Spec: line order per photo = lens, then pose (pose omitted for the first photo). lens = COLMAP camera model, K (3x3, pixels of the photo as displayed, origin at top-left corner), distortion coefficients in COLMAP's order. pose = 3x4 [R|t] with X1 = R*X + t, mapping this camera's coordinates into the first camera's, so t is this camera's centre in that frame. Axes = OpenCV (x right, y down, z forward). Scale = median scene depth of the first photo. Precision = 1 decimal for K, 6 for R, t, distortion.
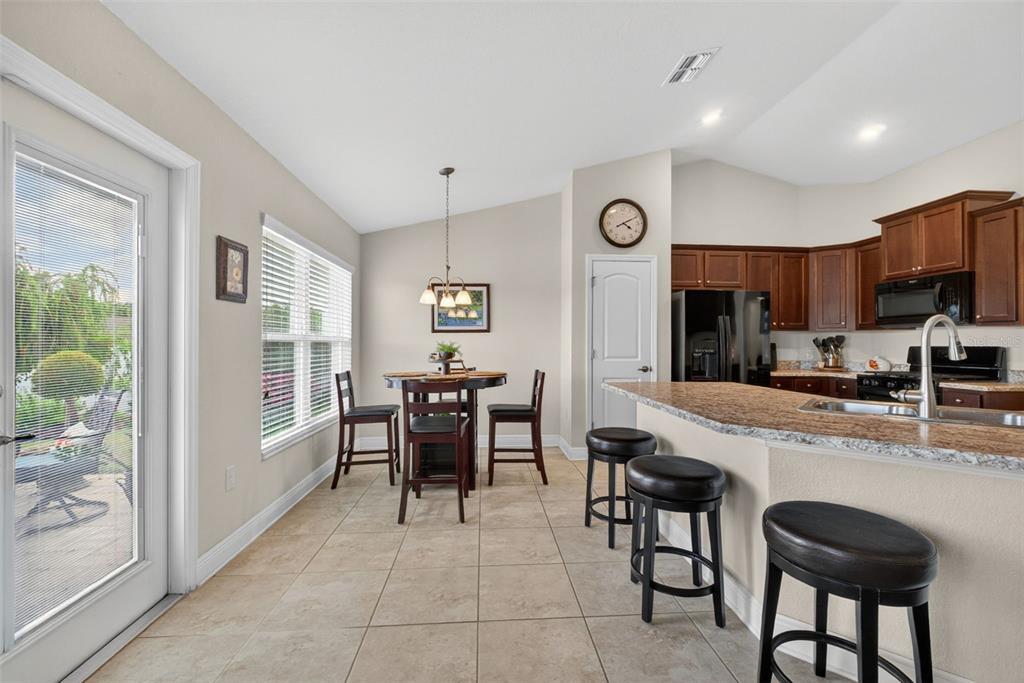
lens RADIAL K [[428.7, 0, 514.9], [0, 428.7, 339.3], [0, 0, 1]] dist [-0.001923, -0.000343]
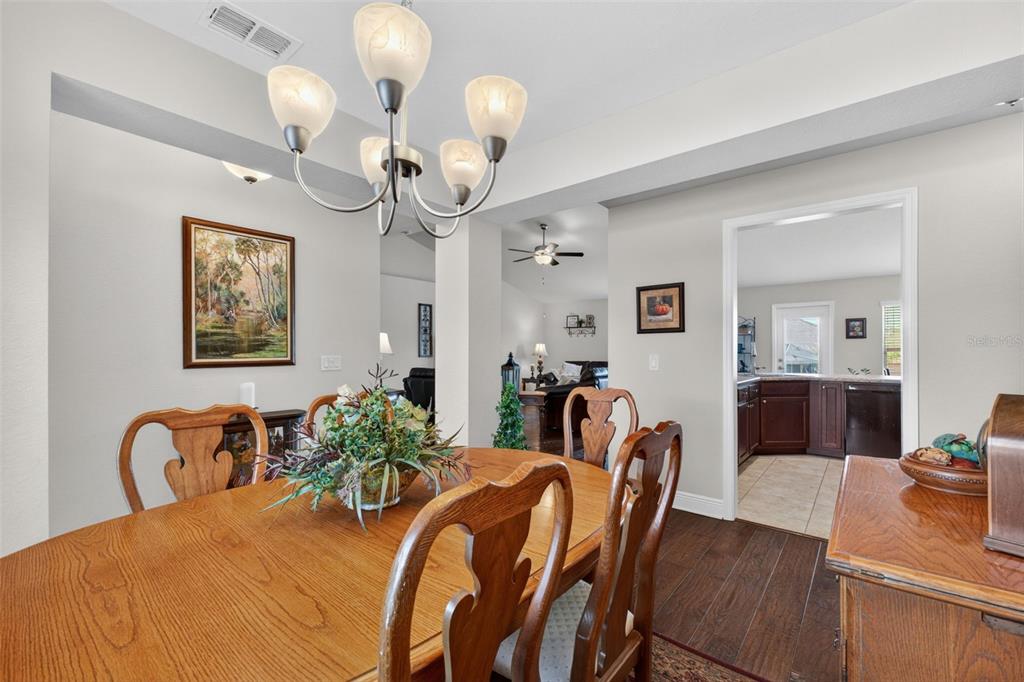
lens RADIAL K [[430.3, 0, 513.7], [0, 430.3, 351.8], [0, 0, 1]] dist [-0.000006, -0.000209]
pose [[-0.689500, -0.003975, -0.724275, 1.866972], [0.005870, 0.999921, -0.011075, 0.014162], [0.724262, -0.011888, -0.689423, 0.787224]]
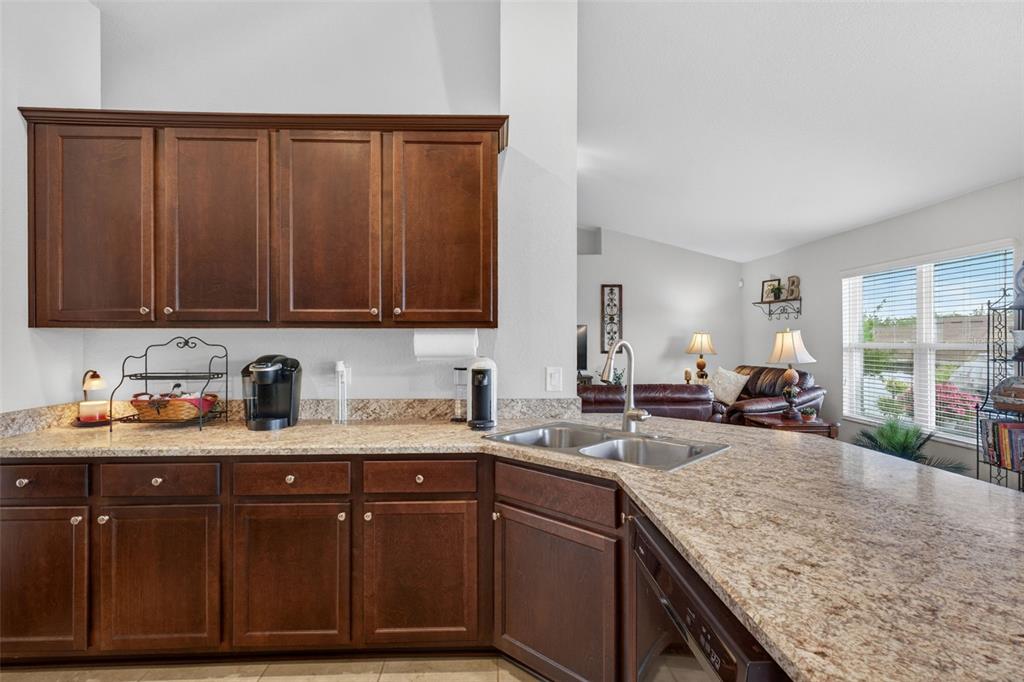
lens RADIAL K [[526.1, 0, 518.0], [0, 526.1, 342.8], [0, 0, 1]] dist [0.002693, -0.000511]
pose [[-0.999601, -0.003207, 0.028081, 0.491969], [-0.003350, 0.999982, -0.005023, -0.018338], [-0.028064, -0.005115, -0.999593, 0.970808]]
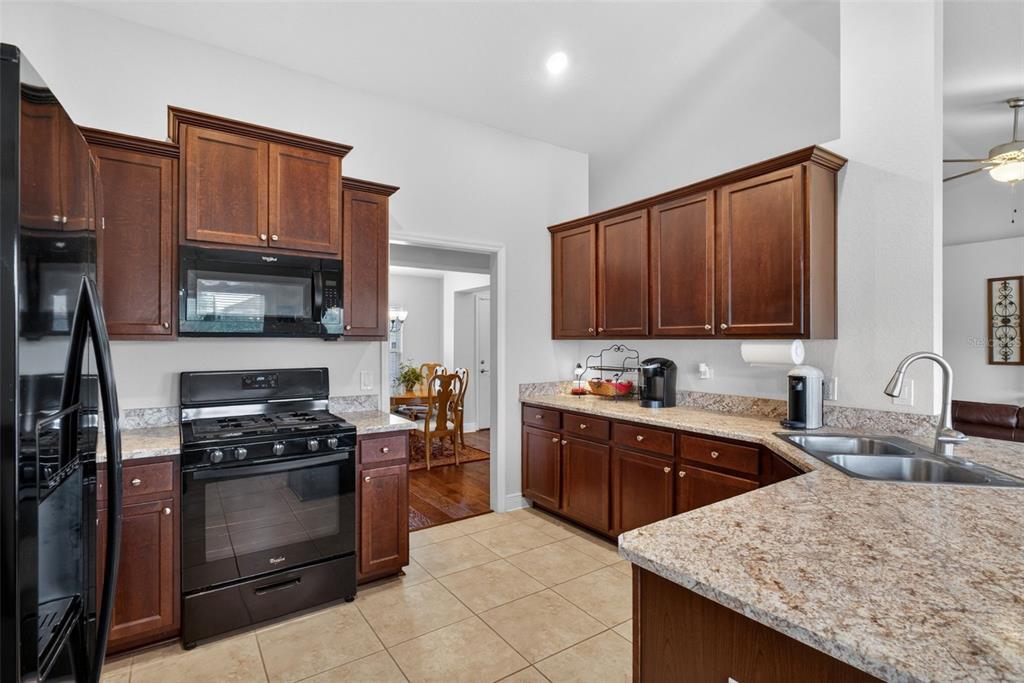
lens RADIAL K [[492.2, 0, 515.1], [0, 492.2, 339.8], [0, 0, 1]] dist [-0.000434, -0.000034]
pose [[-0.509991, -0.002203, 0.860177, 0.191490], [-0.015241, 0.999863, -0.006476, -0.027832], [-0.860045, -0.016413, -0.509955, 1.005905]]
